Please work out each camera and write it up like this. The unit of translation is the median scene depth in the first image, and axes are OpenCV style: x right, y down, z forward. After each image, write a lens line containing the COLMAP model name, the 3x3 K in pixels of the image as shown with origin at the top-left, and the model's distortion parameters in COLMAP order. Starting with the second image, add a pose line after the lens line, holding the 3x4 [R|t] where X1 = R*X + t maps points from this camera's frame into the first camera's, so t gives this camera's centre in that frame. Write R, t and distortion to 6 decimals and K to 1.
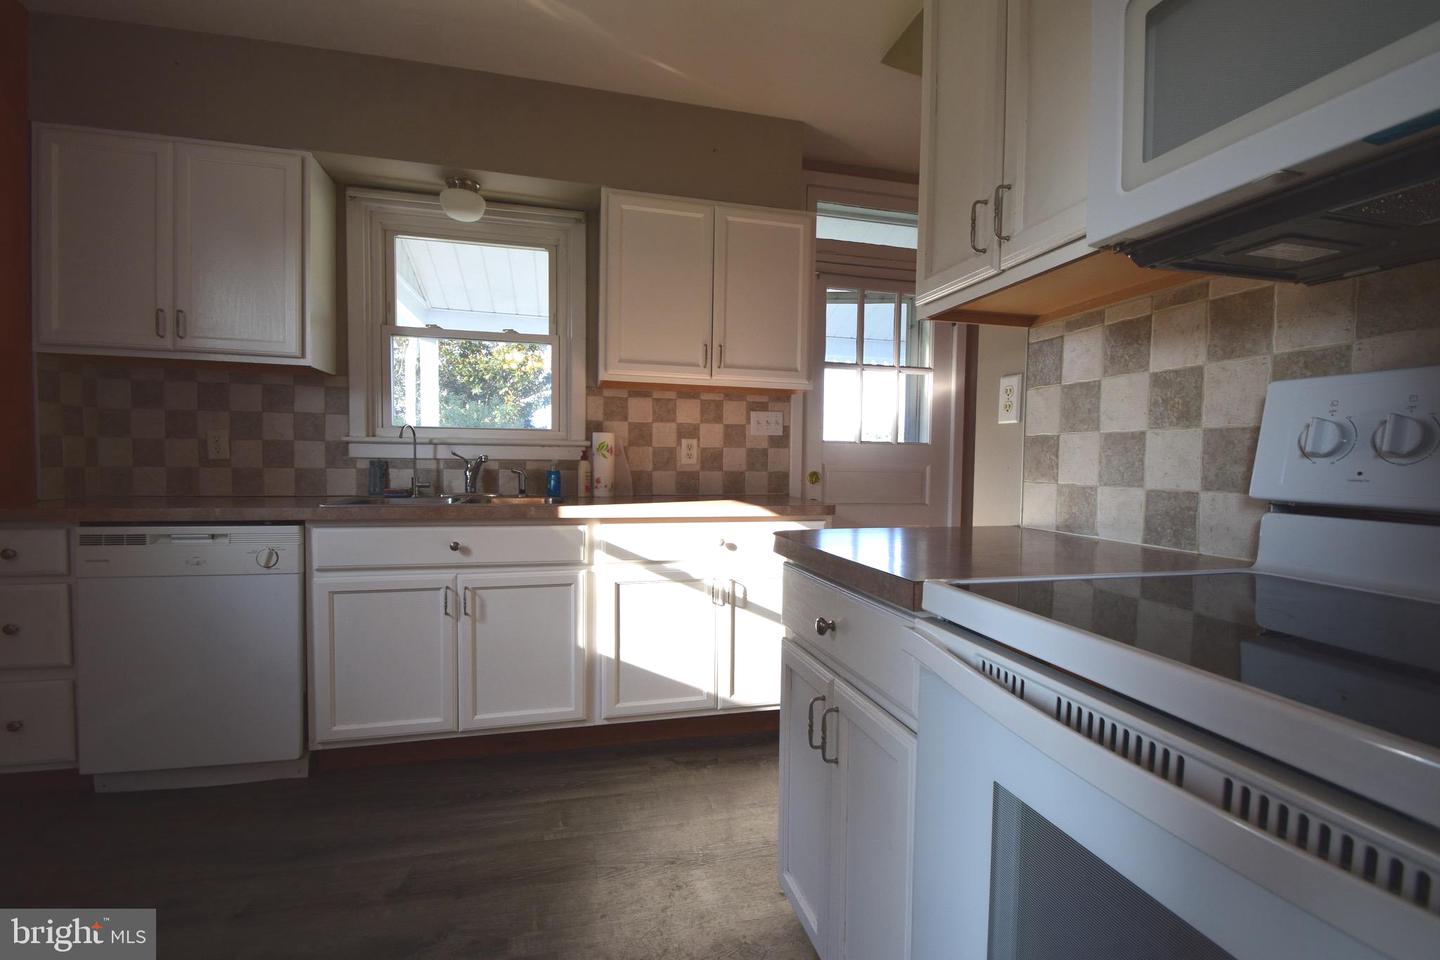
lens RADIAL K [[643.4, 0, 707.0], [0, 643.4, 489.1], [0, 0, 1]] dist [-0.010721, -0.001127]
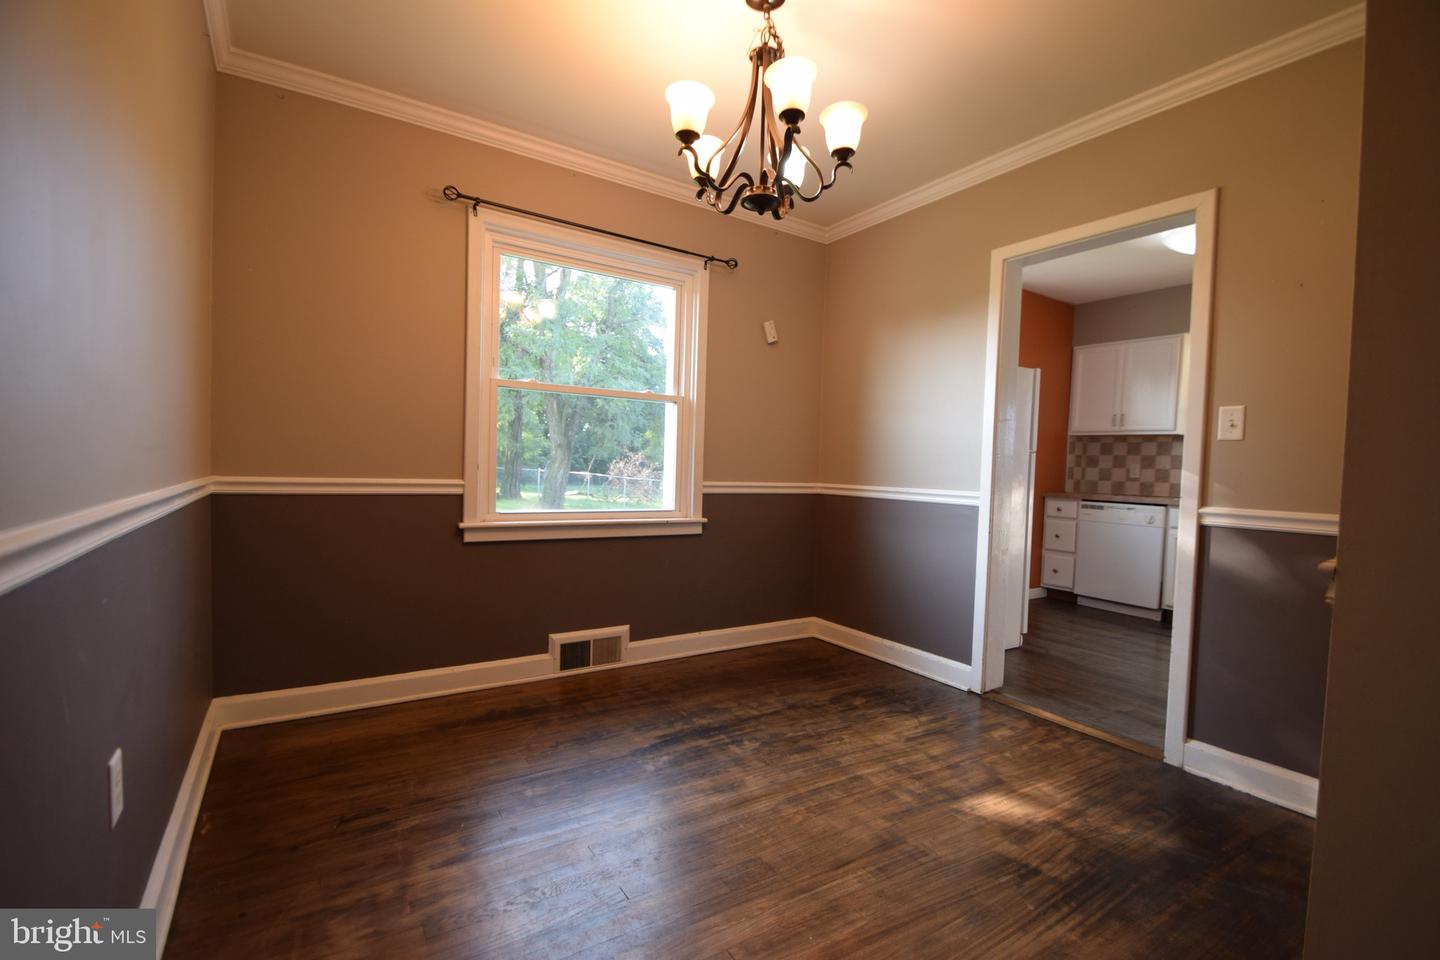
lens RADIAL K [[643.4, 0, 704.6], [0, 643.4, 487.5], [0, 0, 1]] dist [-0.010721, -0.001127]
pose [[0.309728, 0.031281, -0.950311, 0.943161], [-0.070705, 0.997449, 0.009788, 0.075331], [0.948193, 0.064160, 0.311149, -1.173151]]
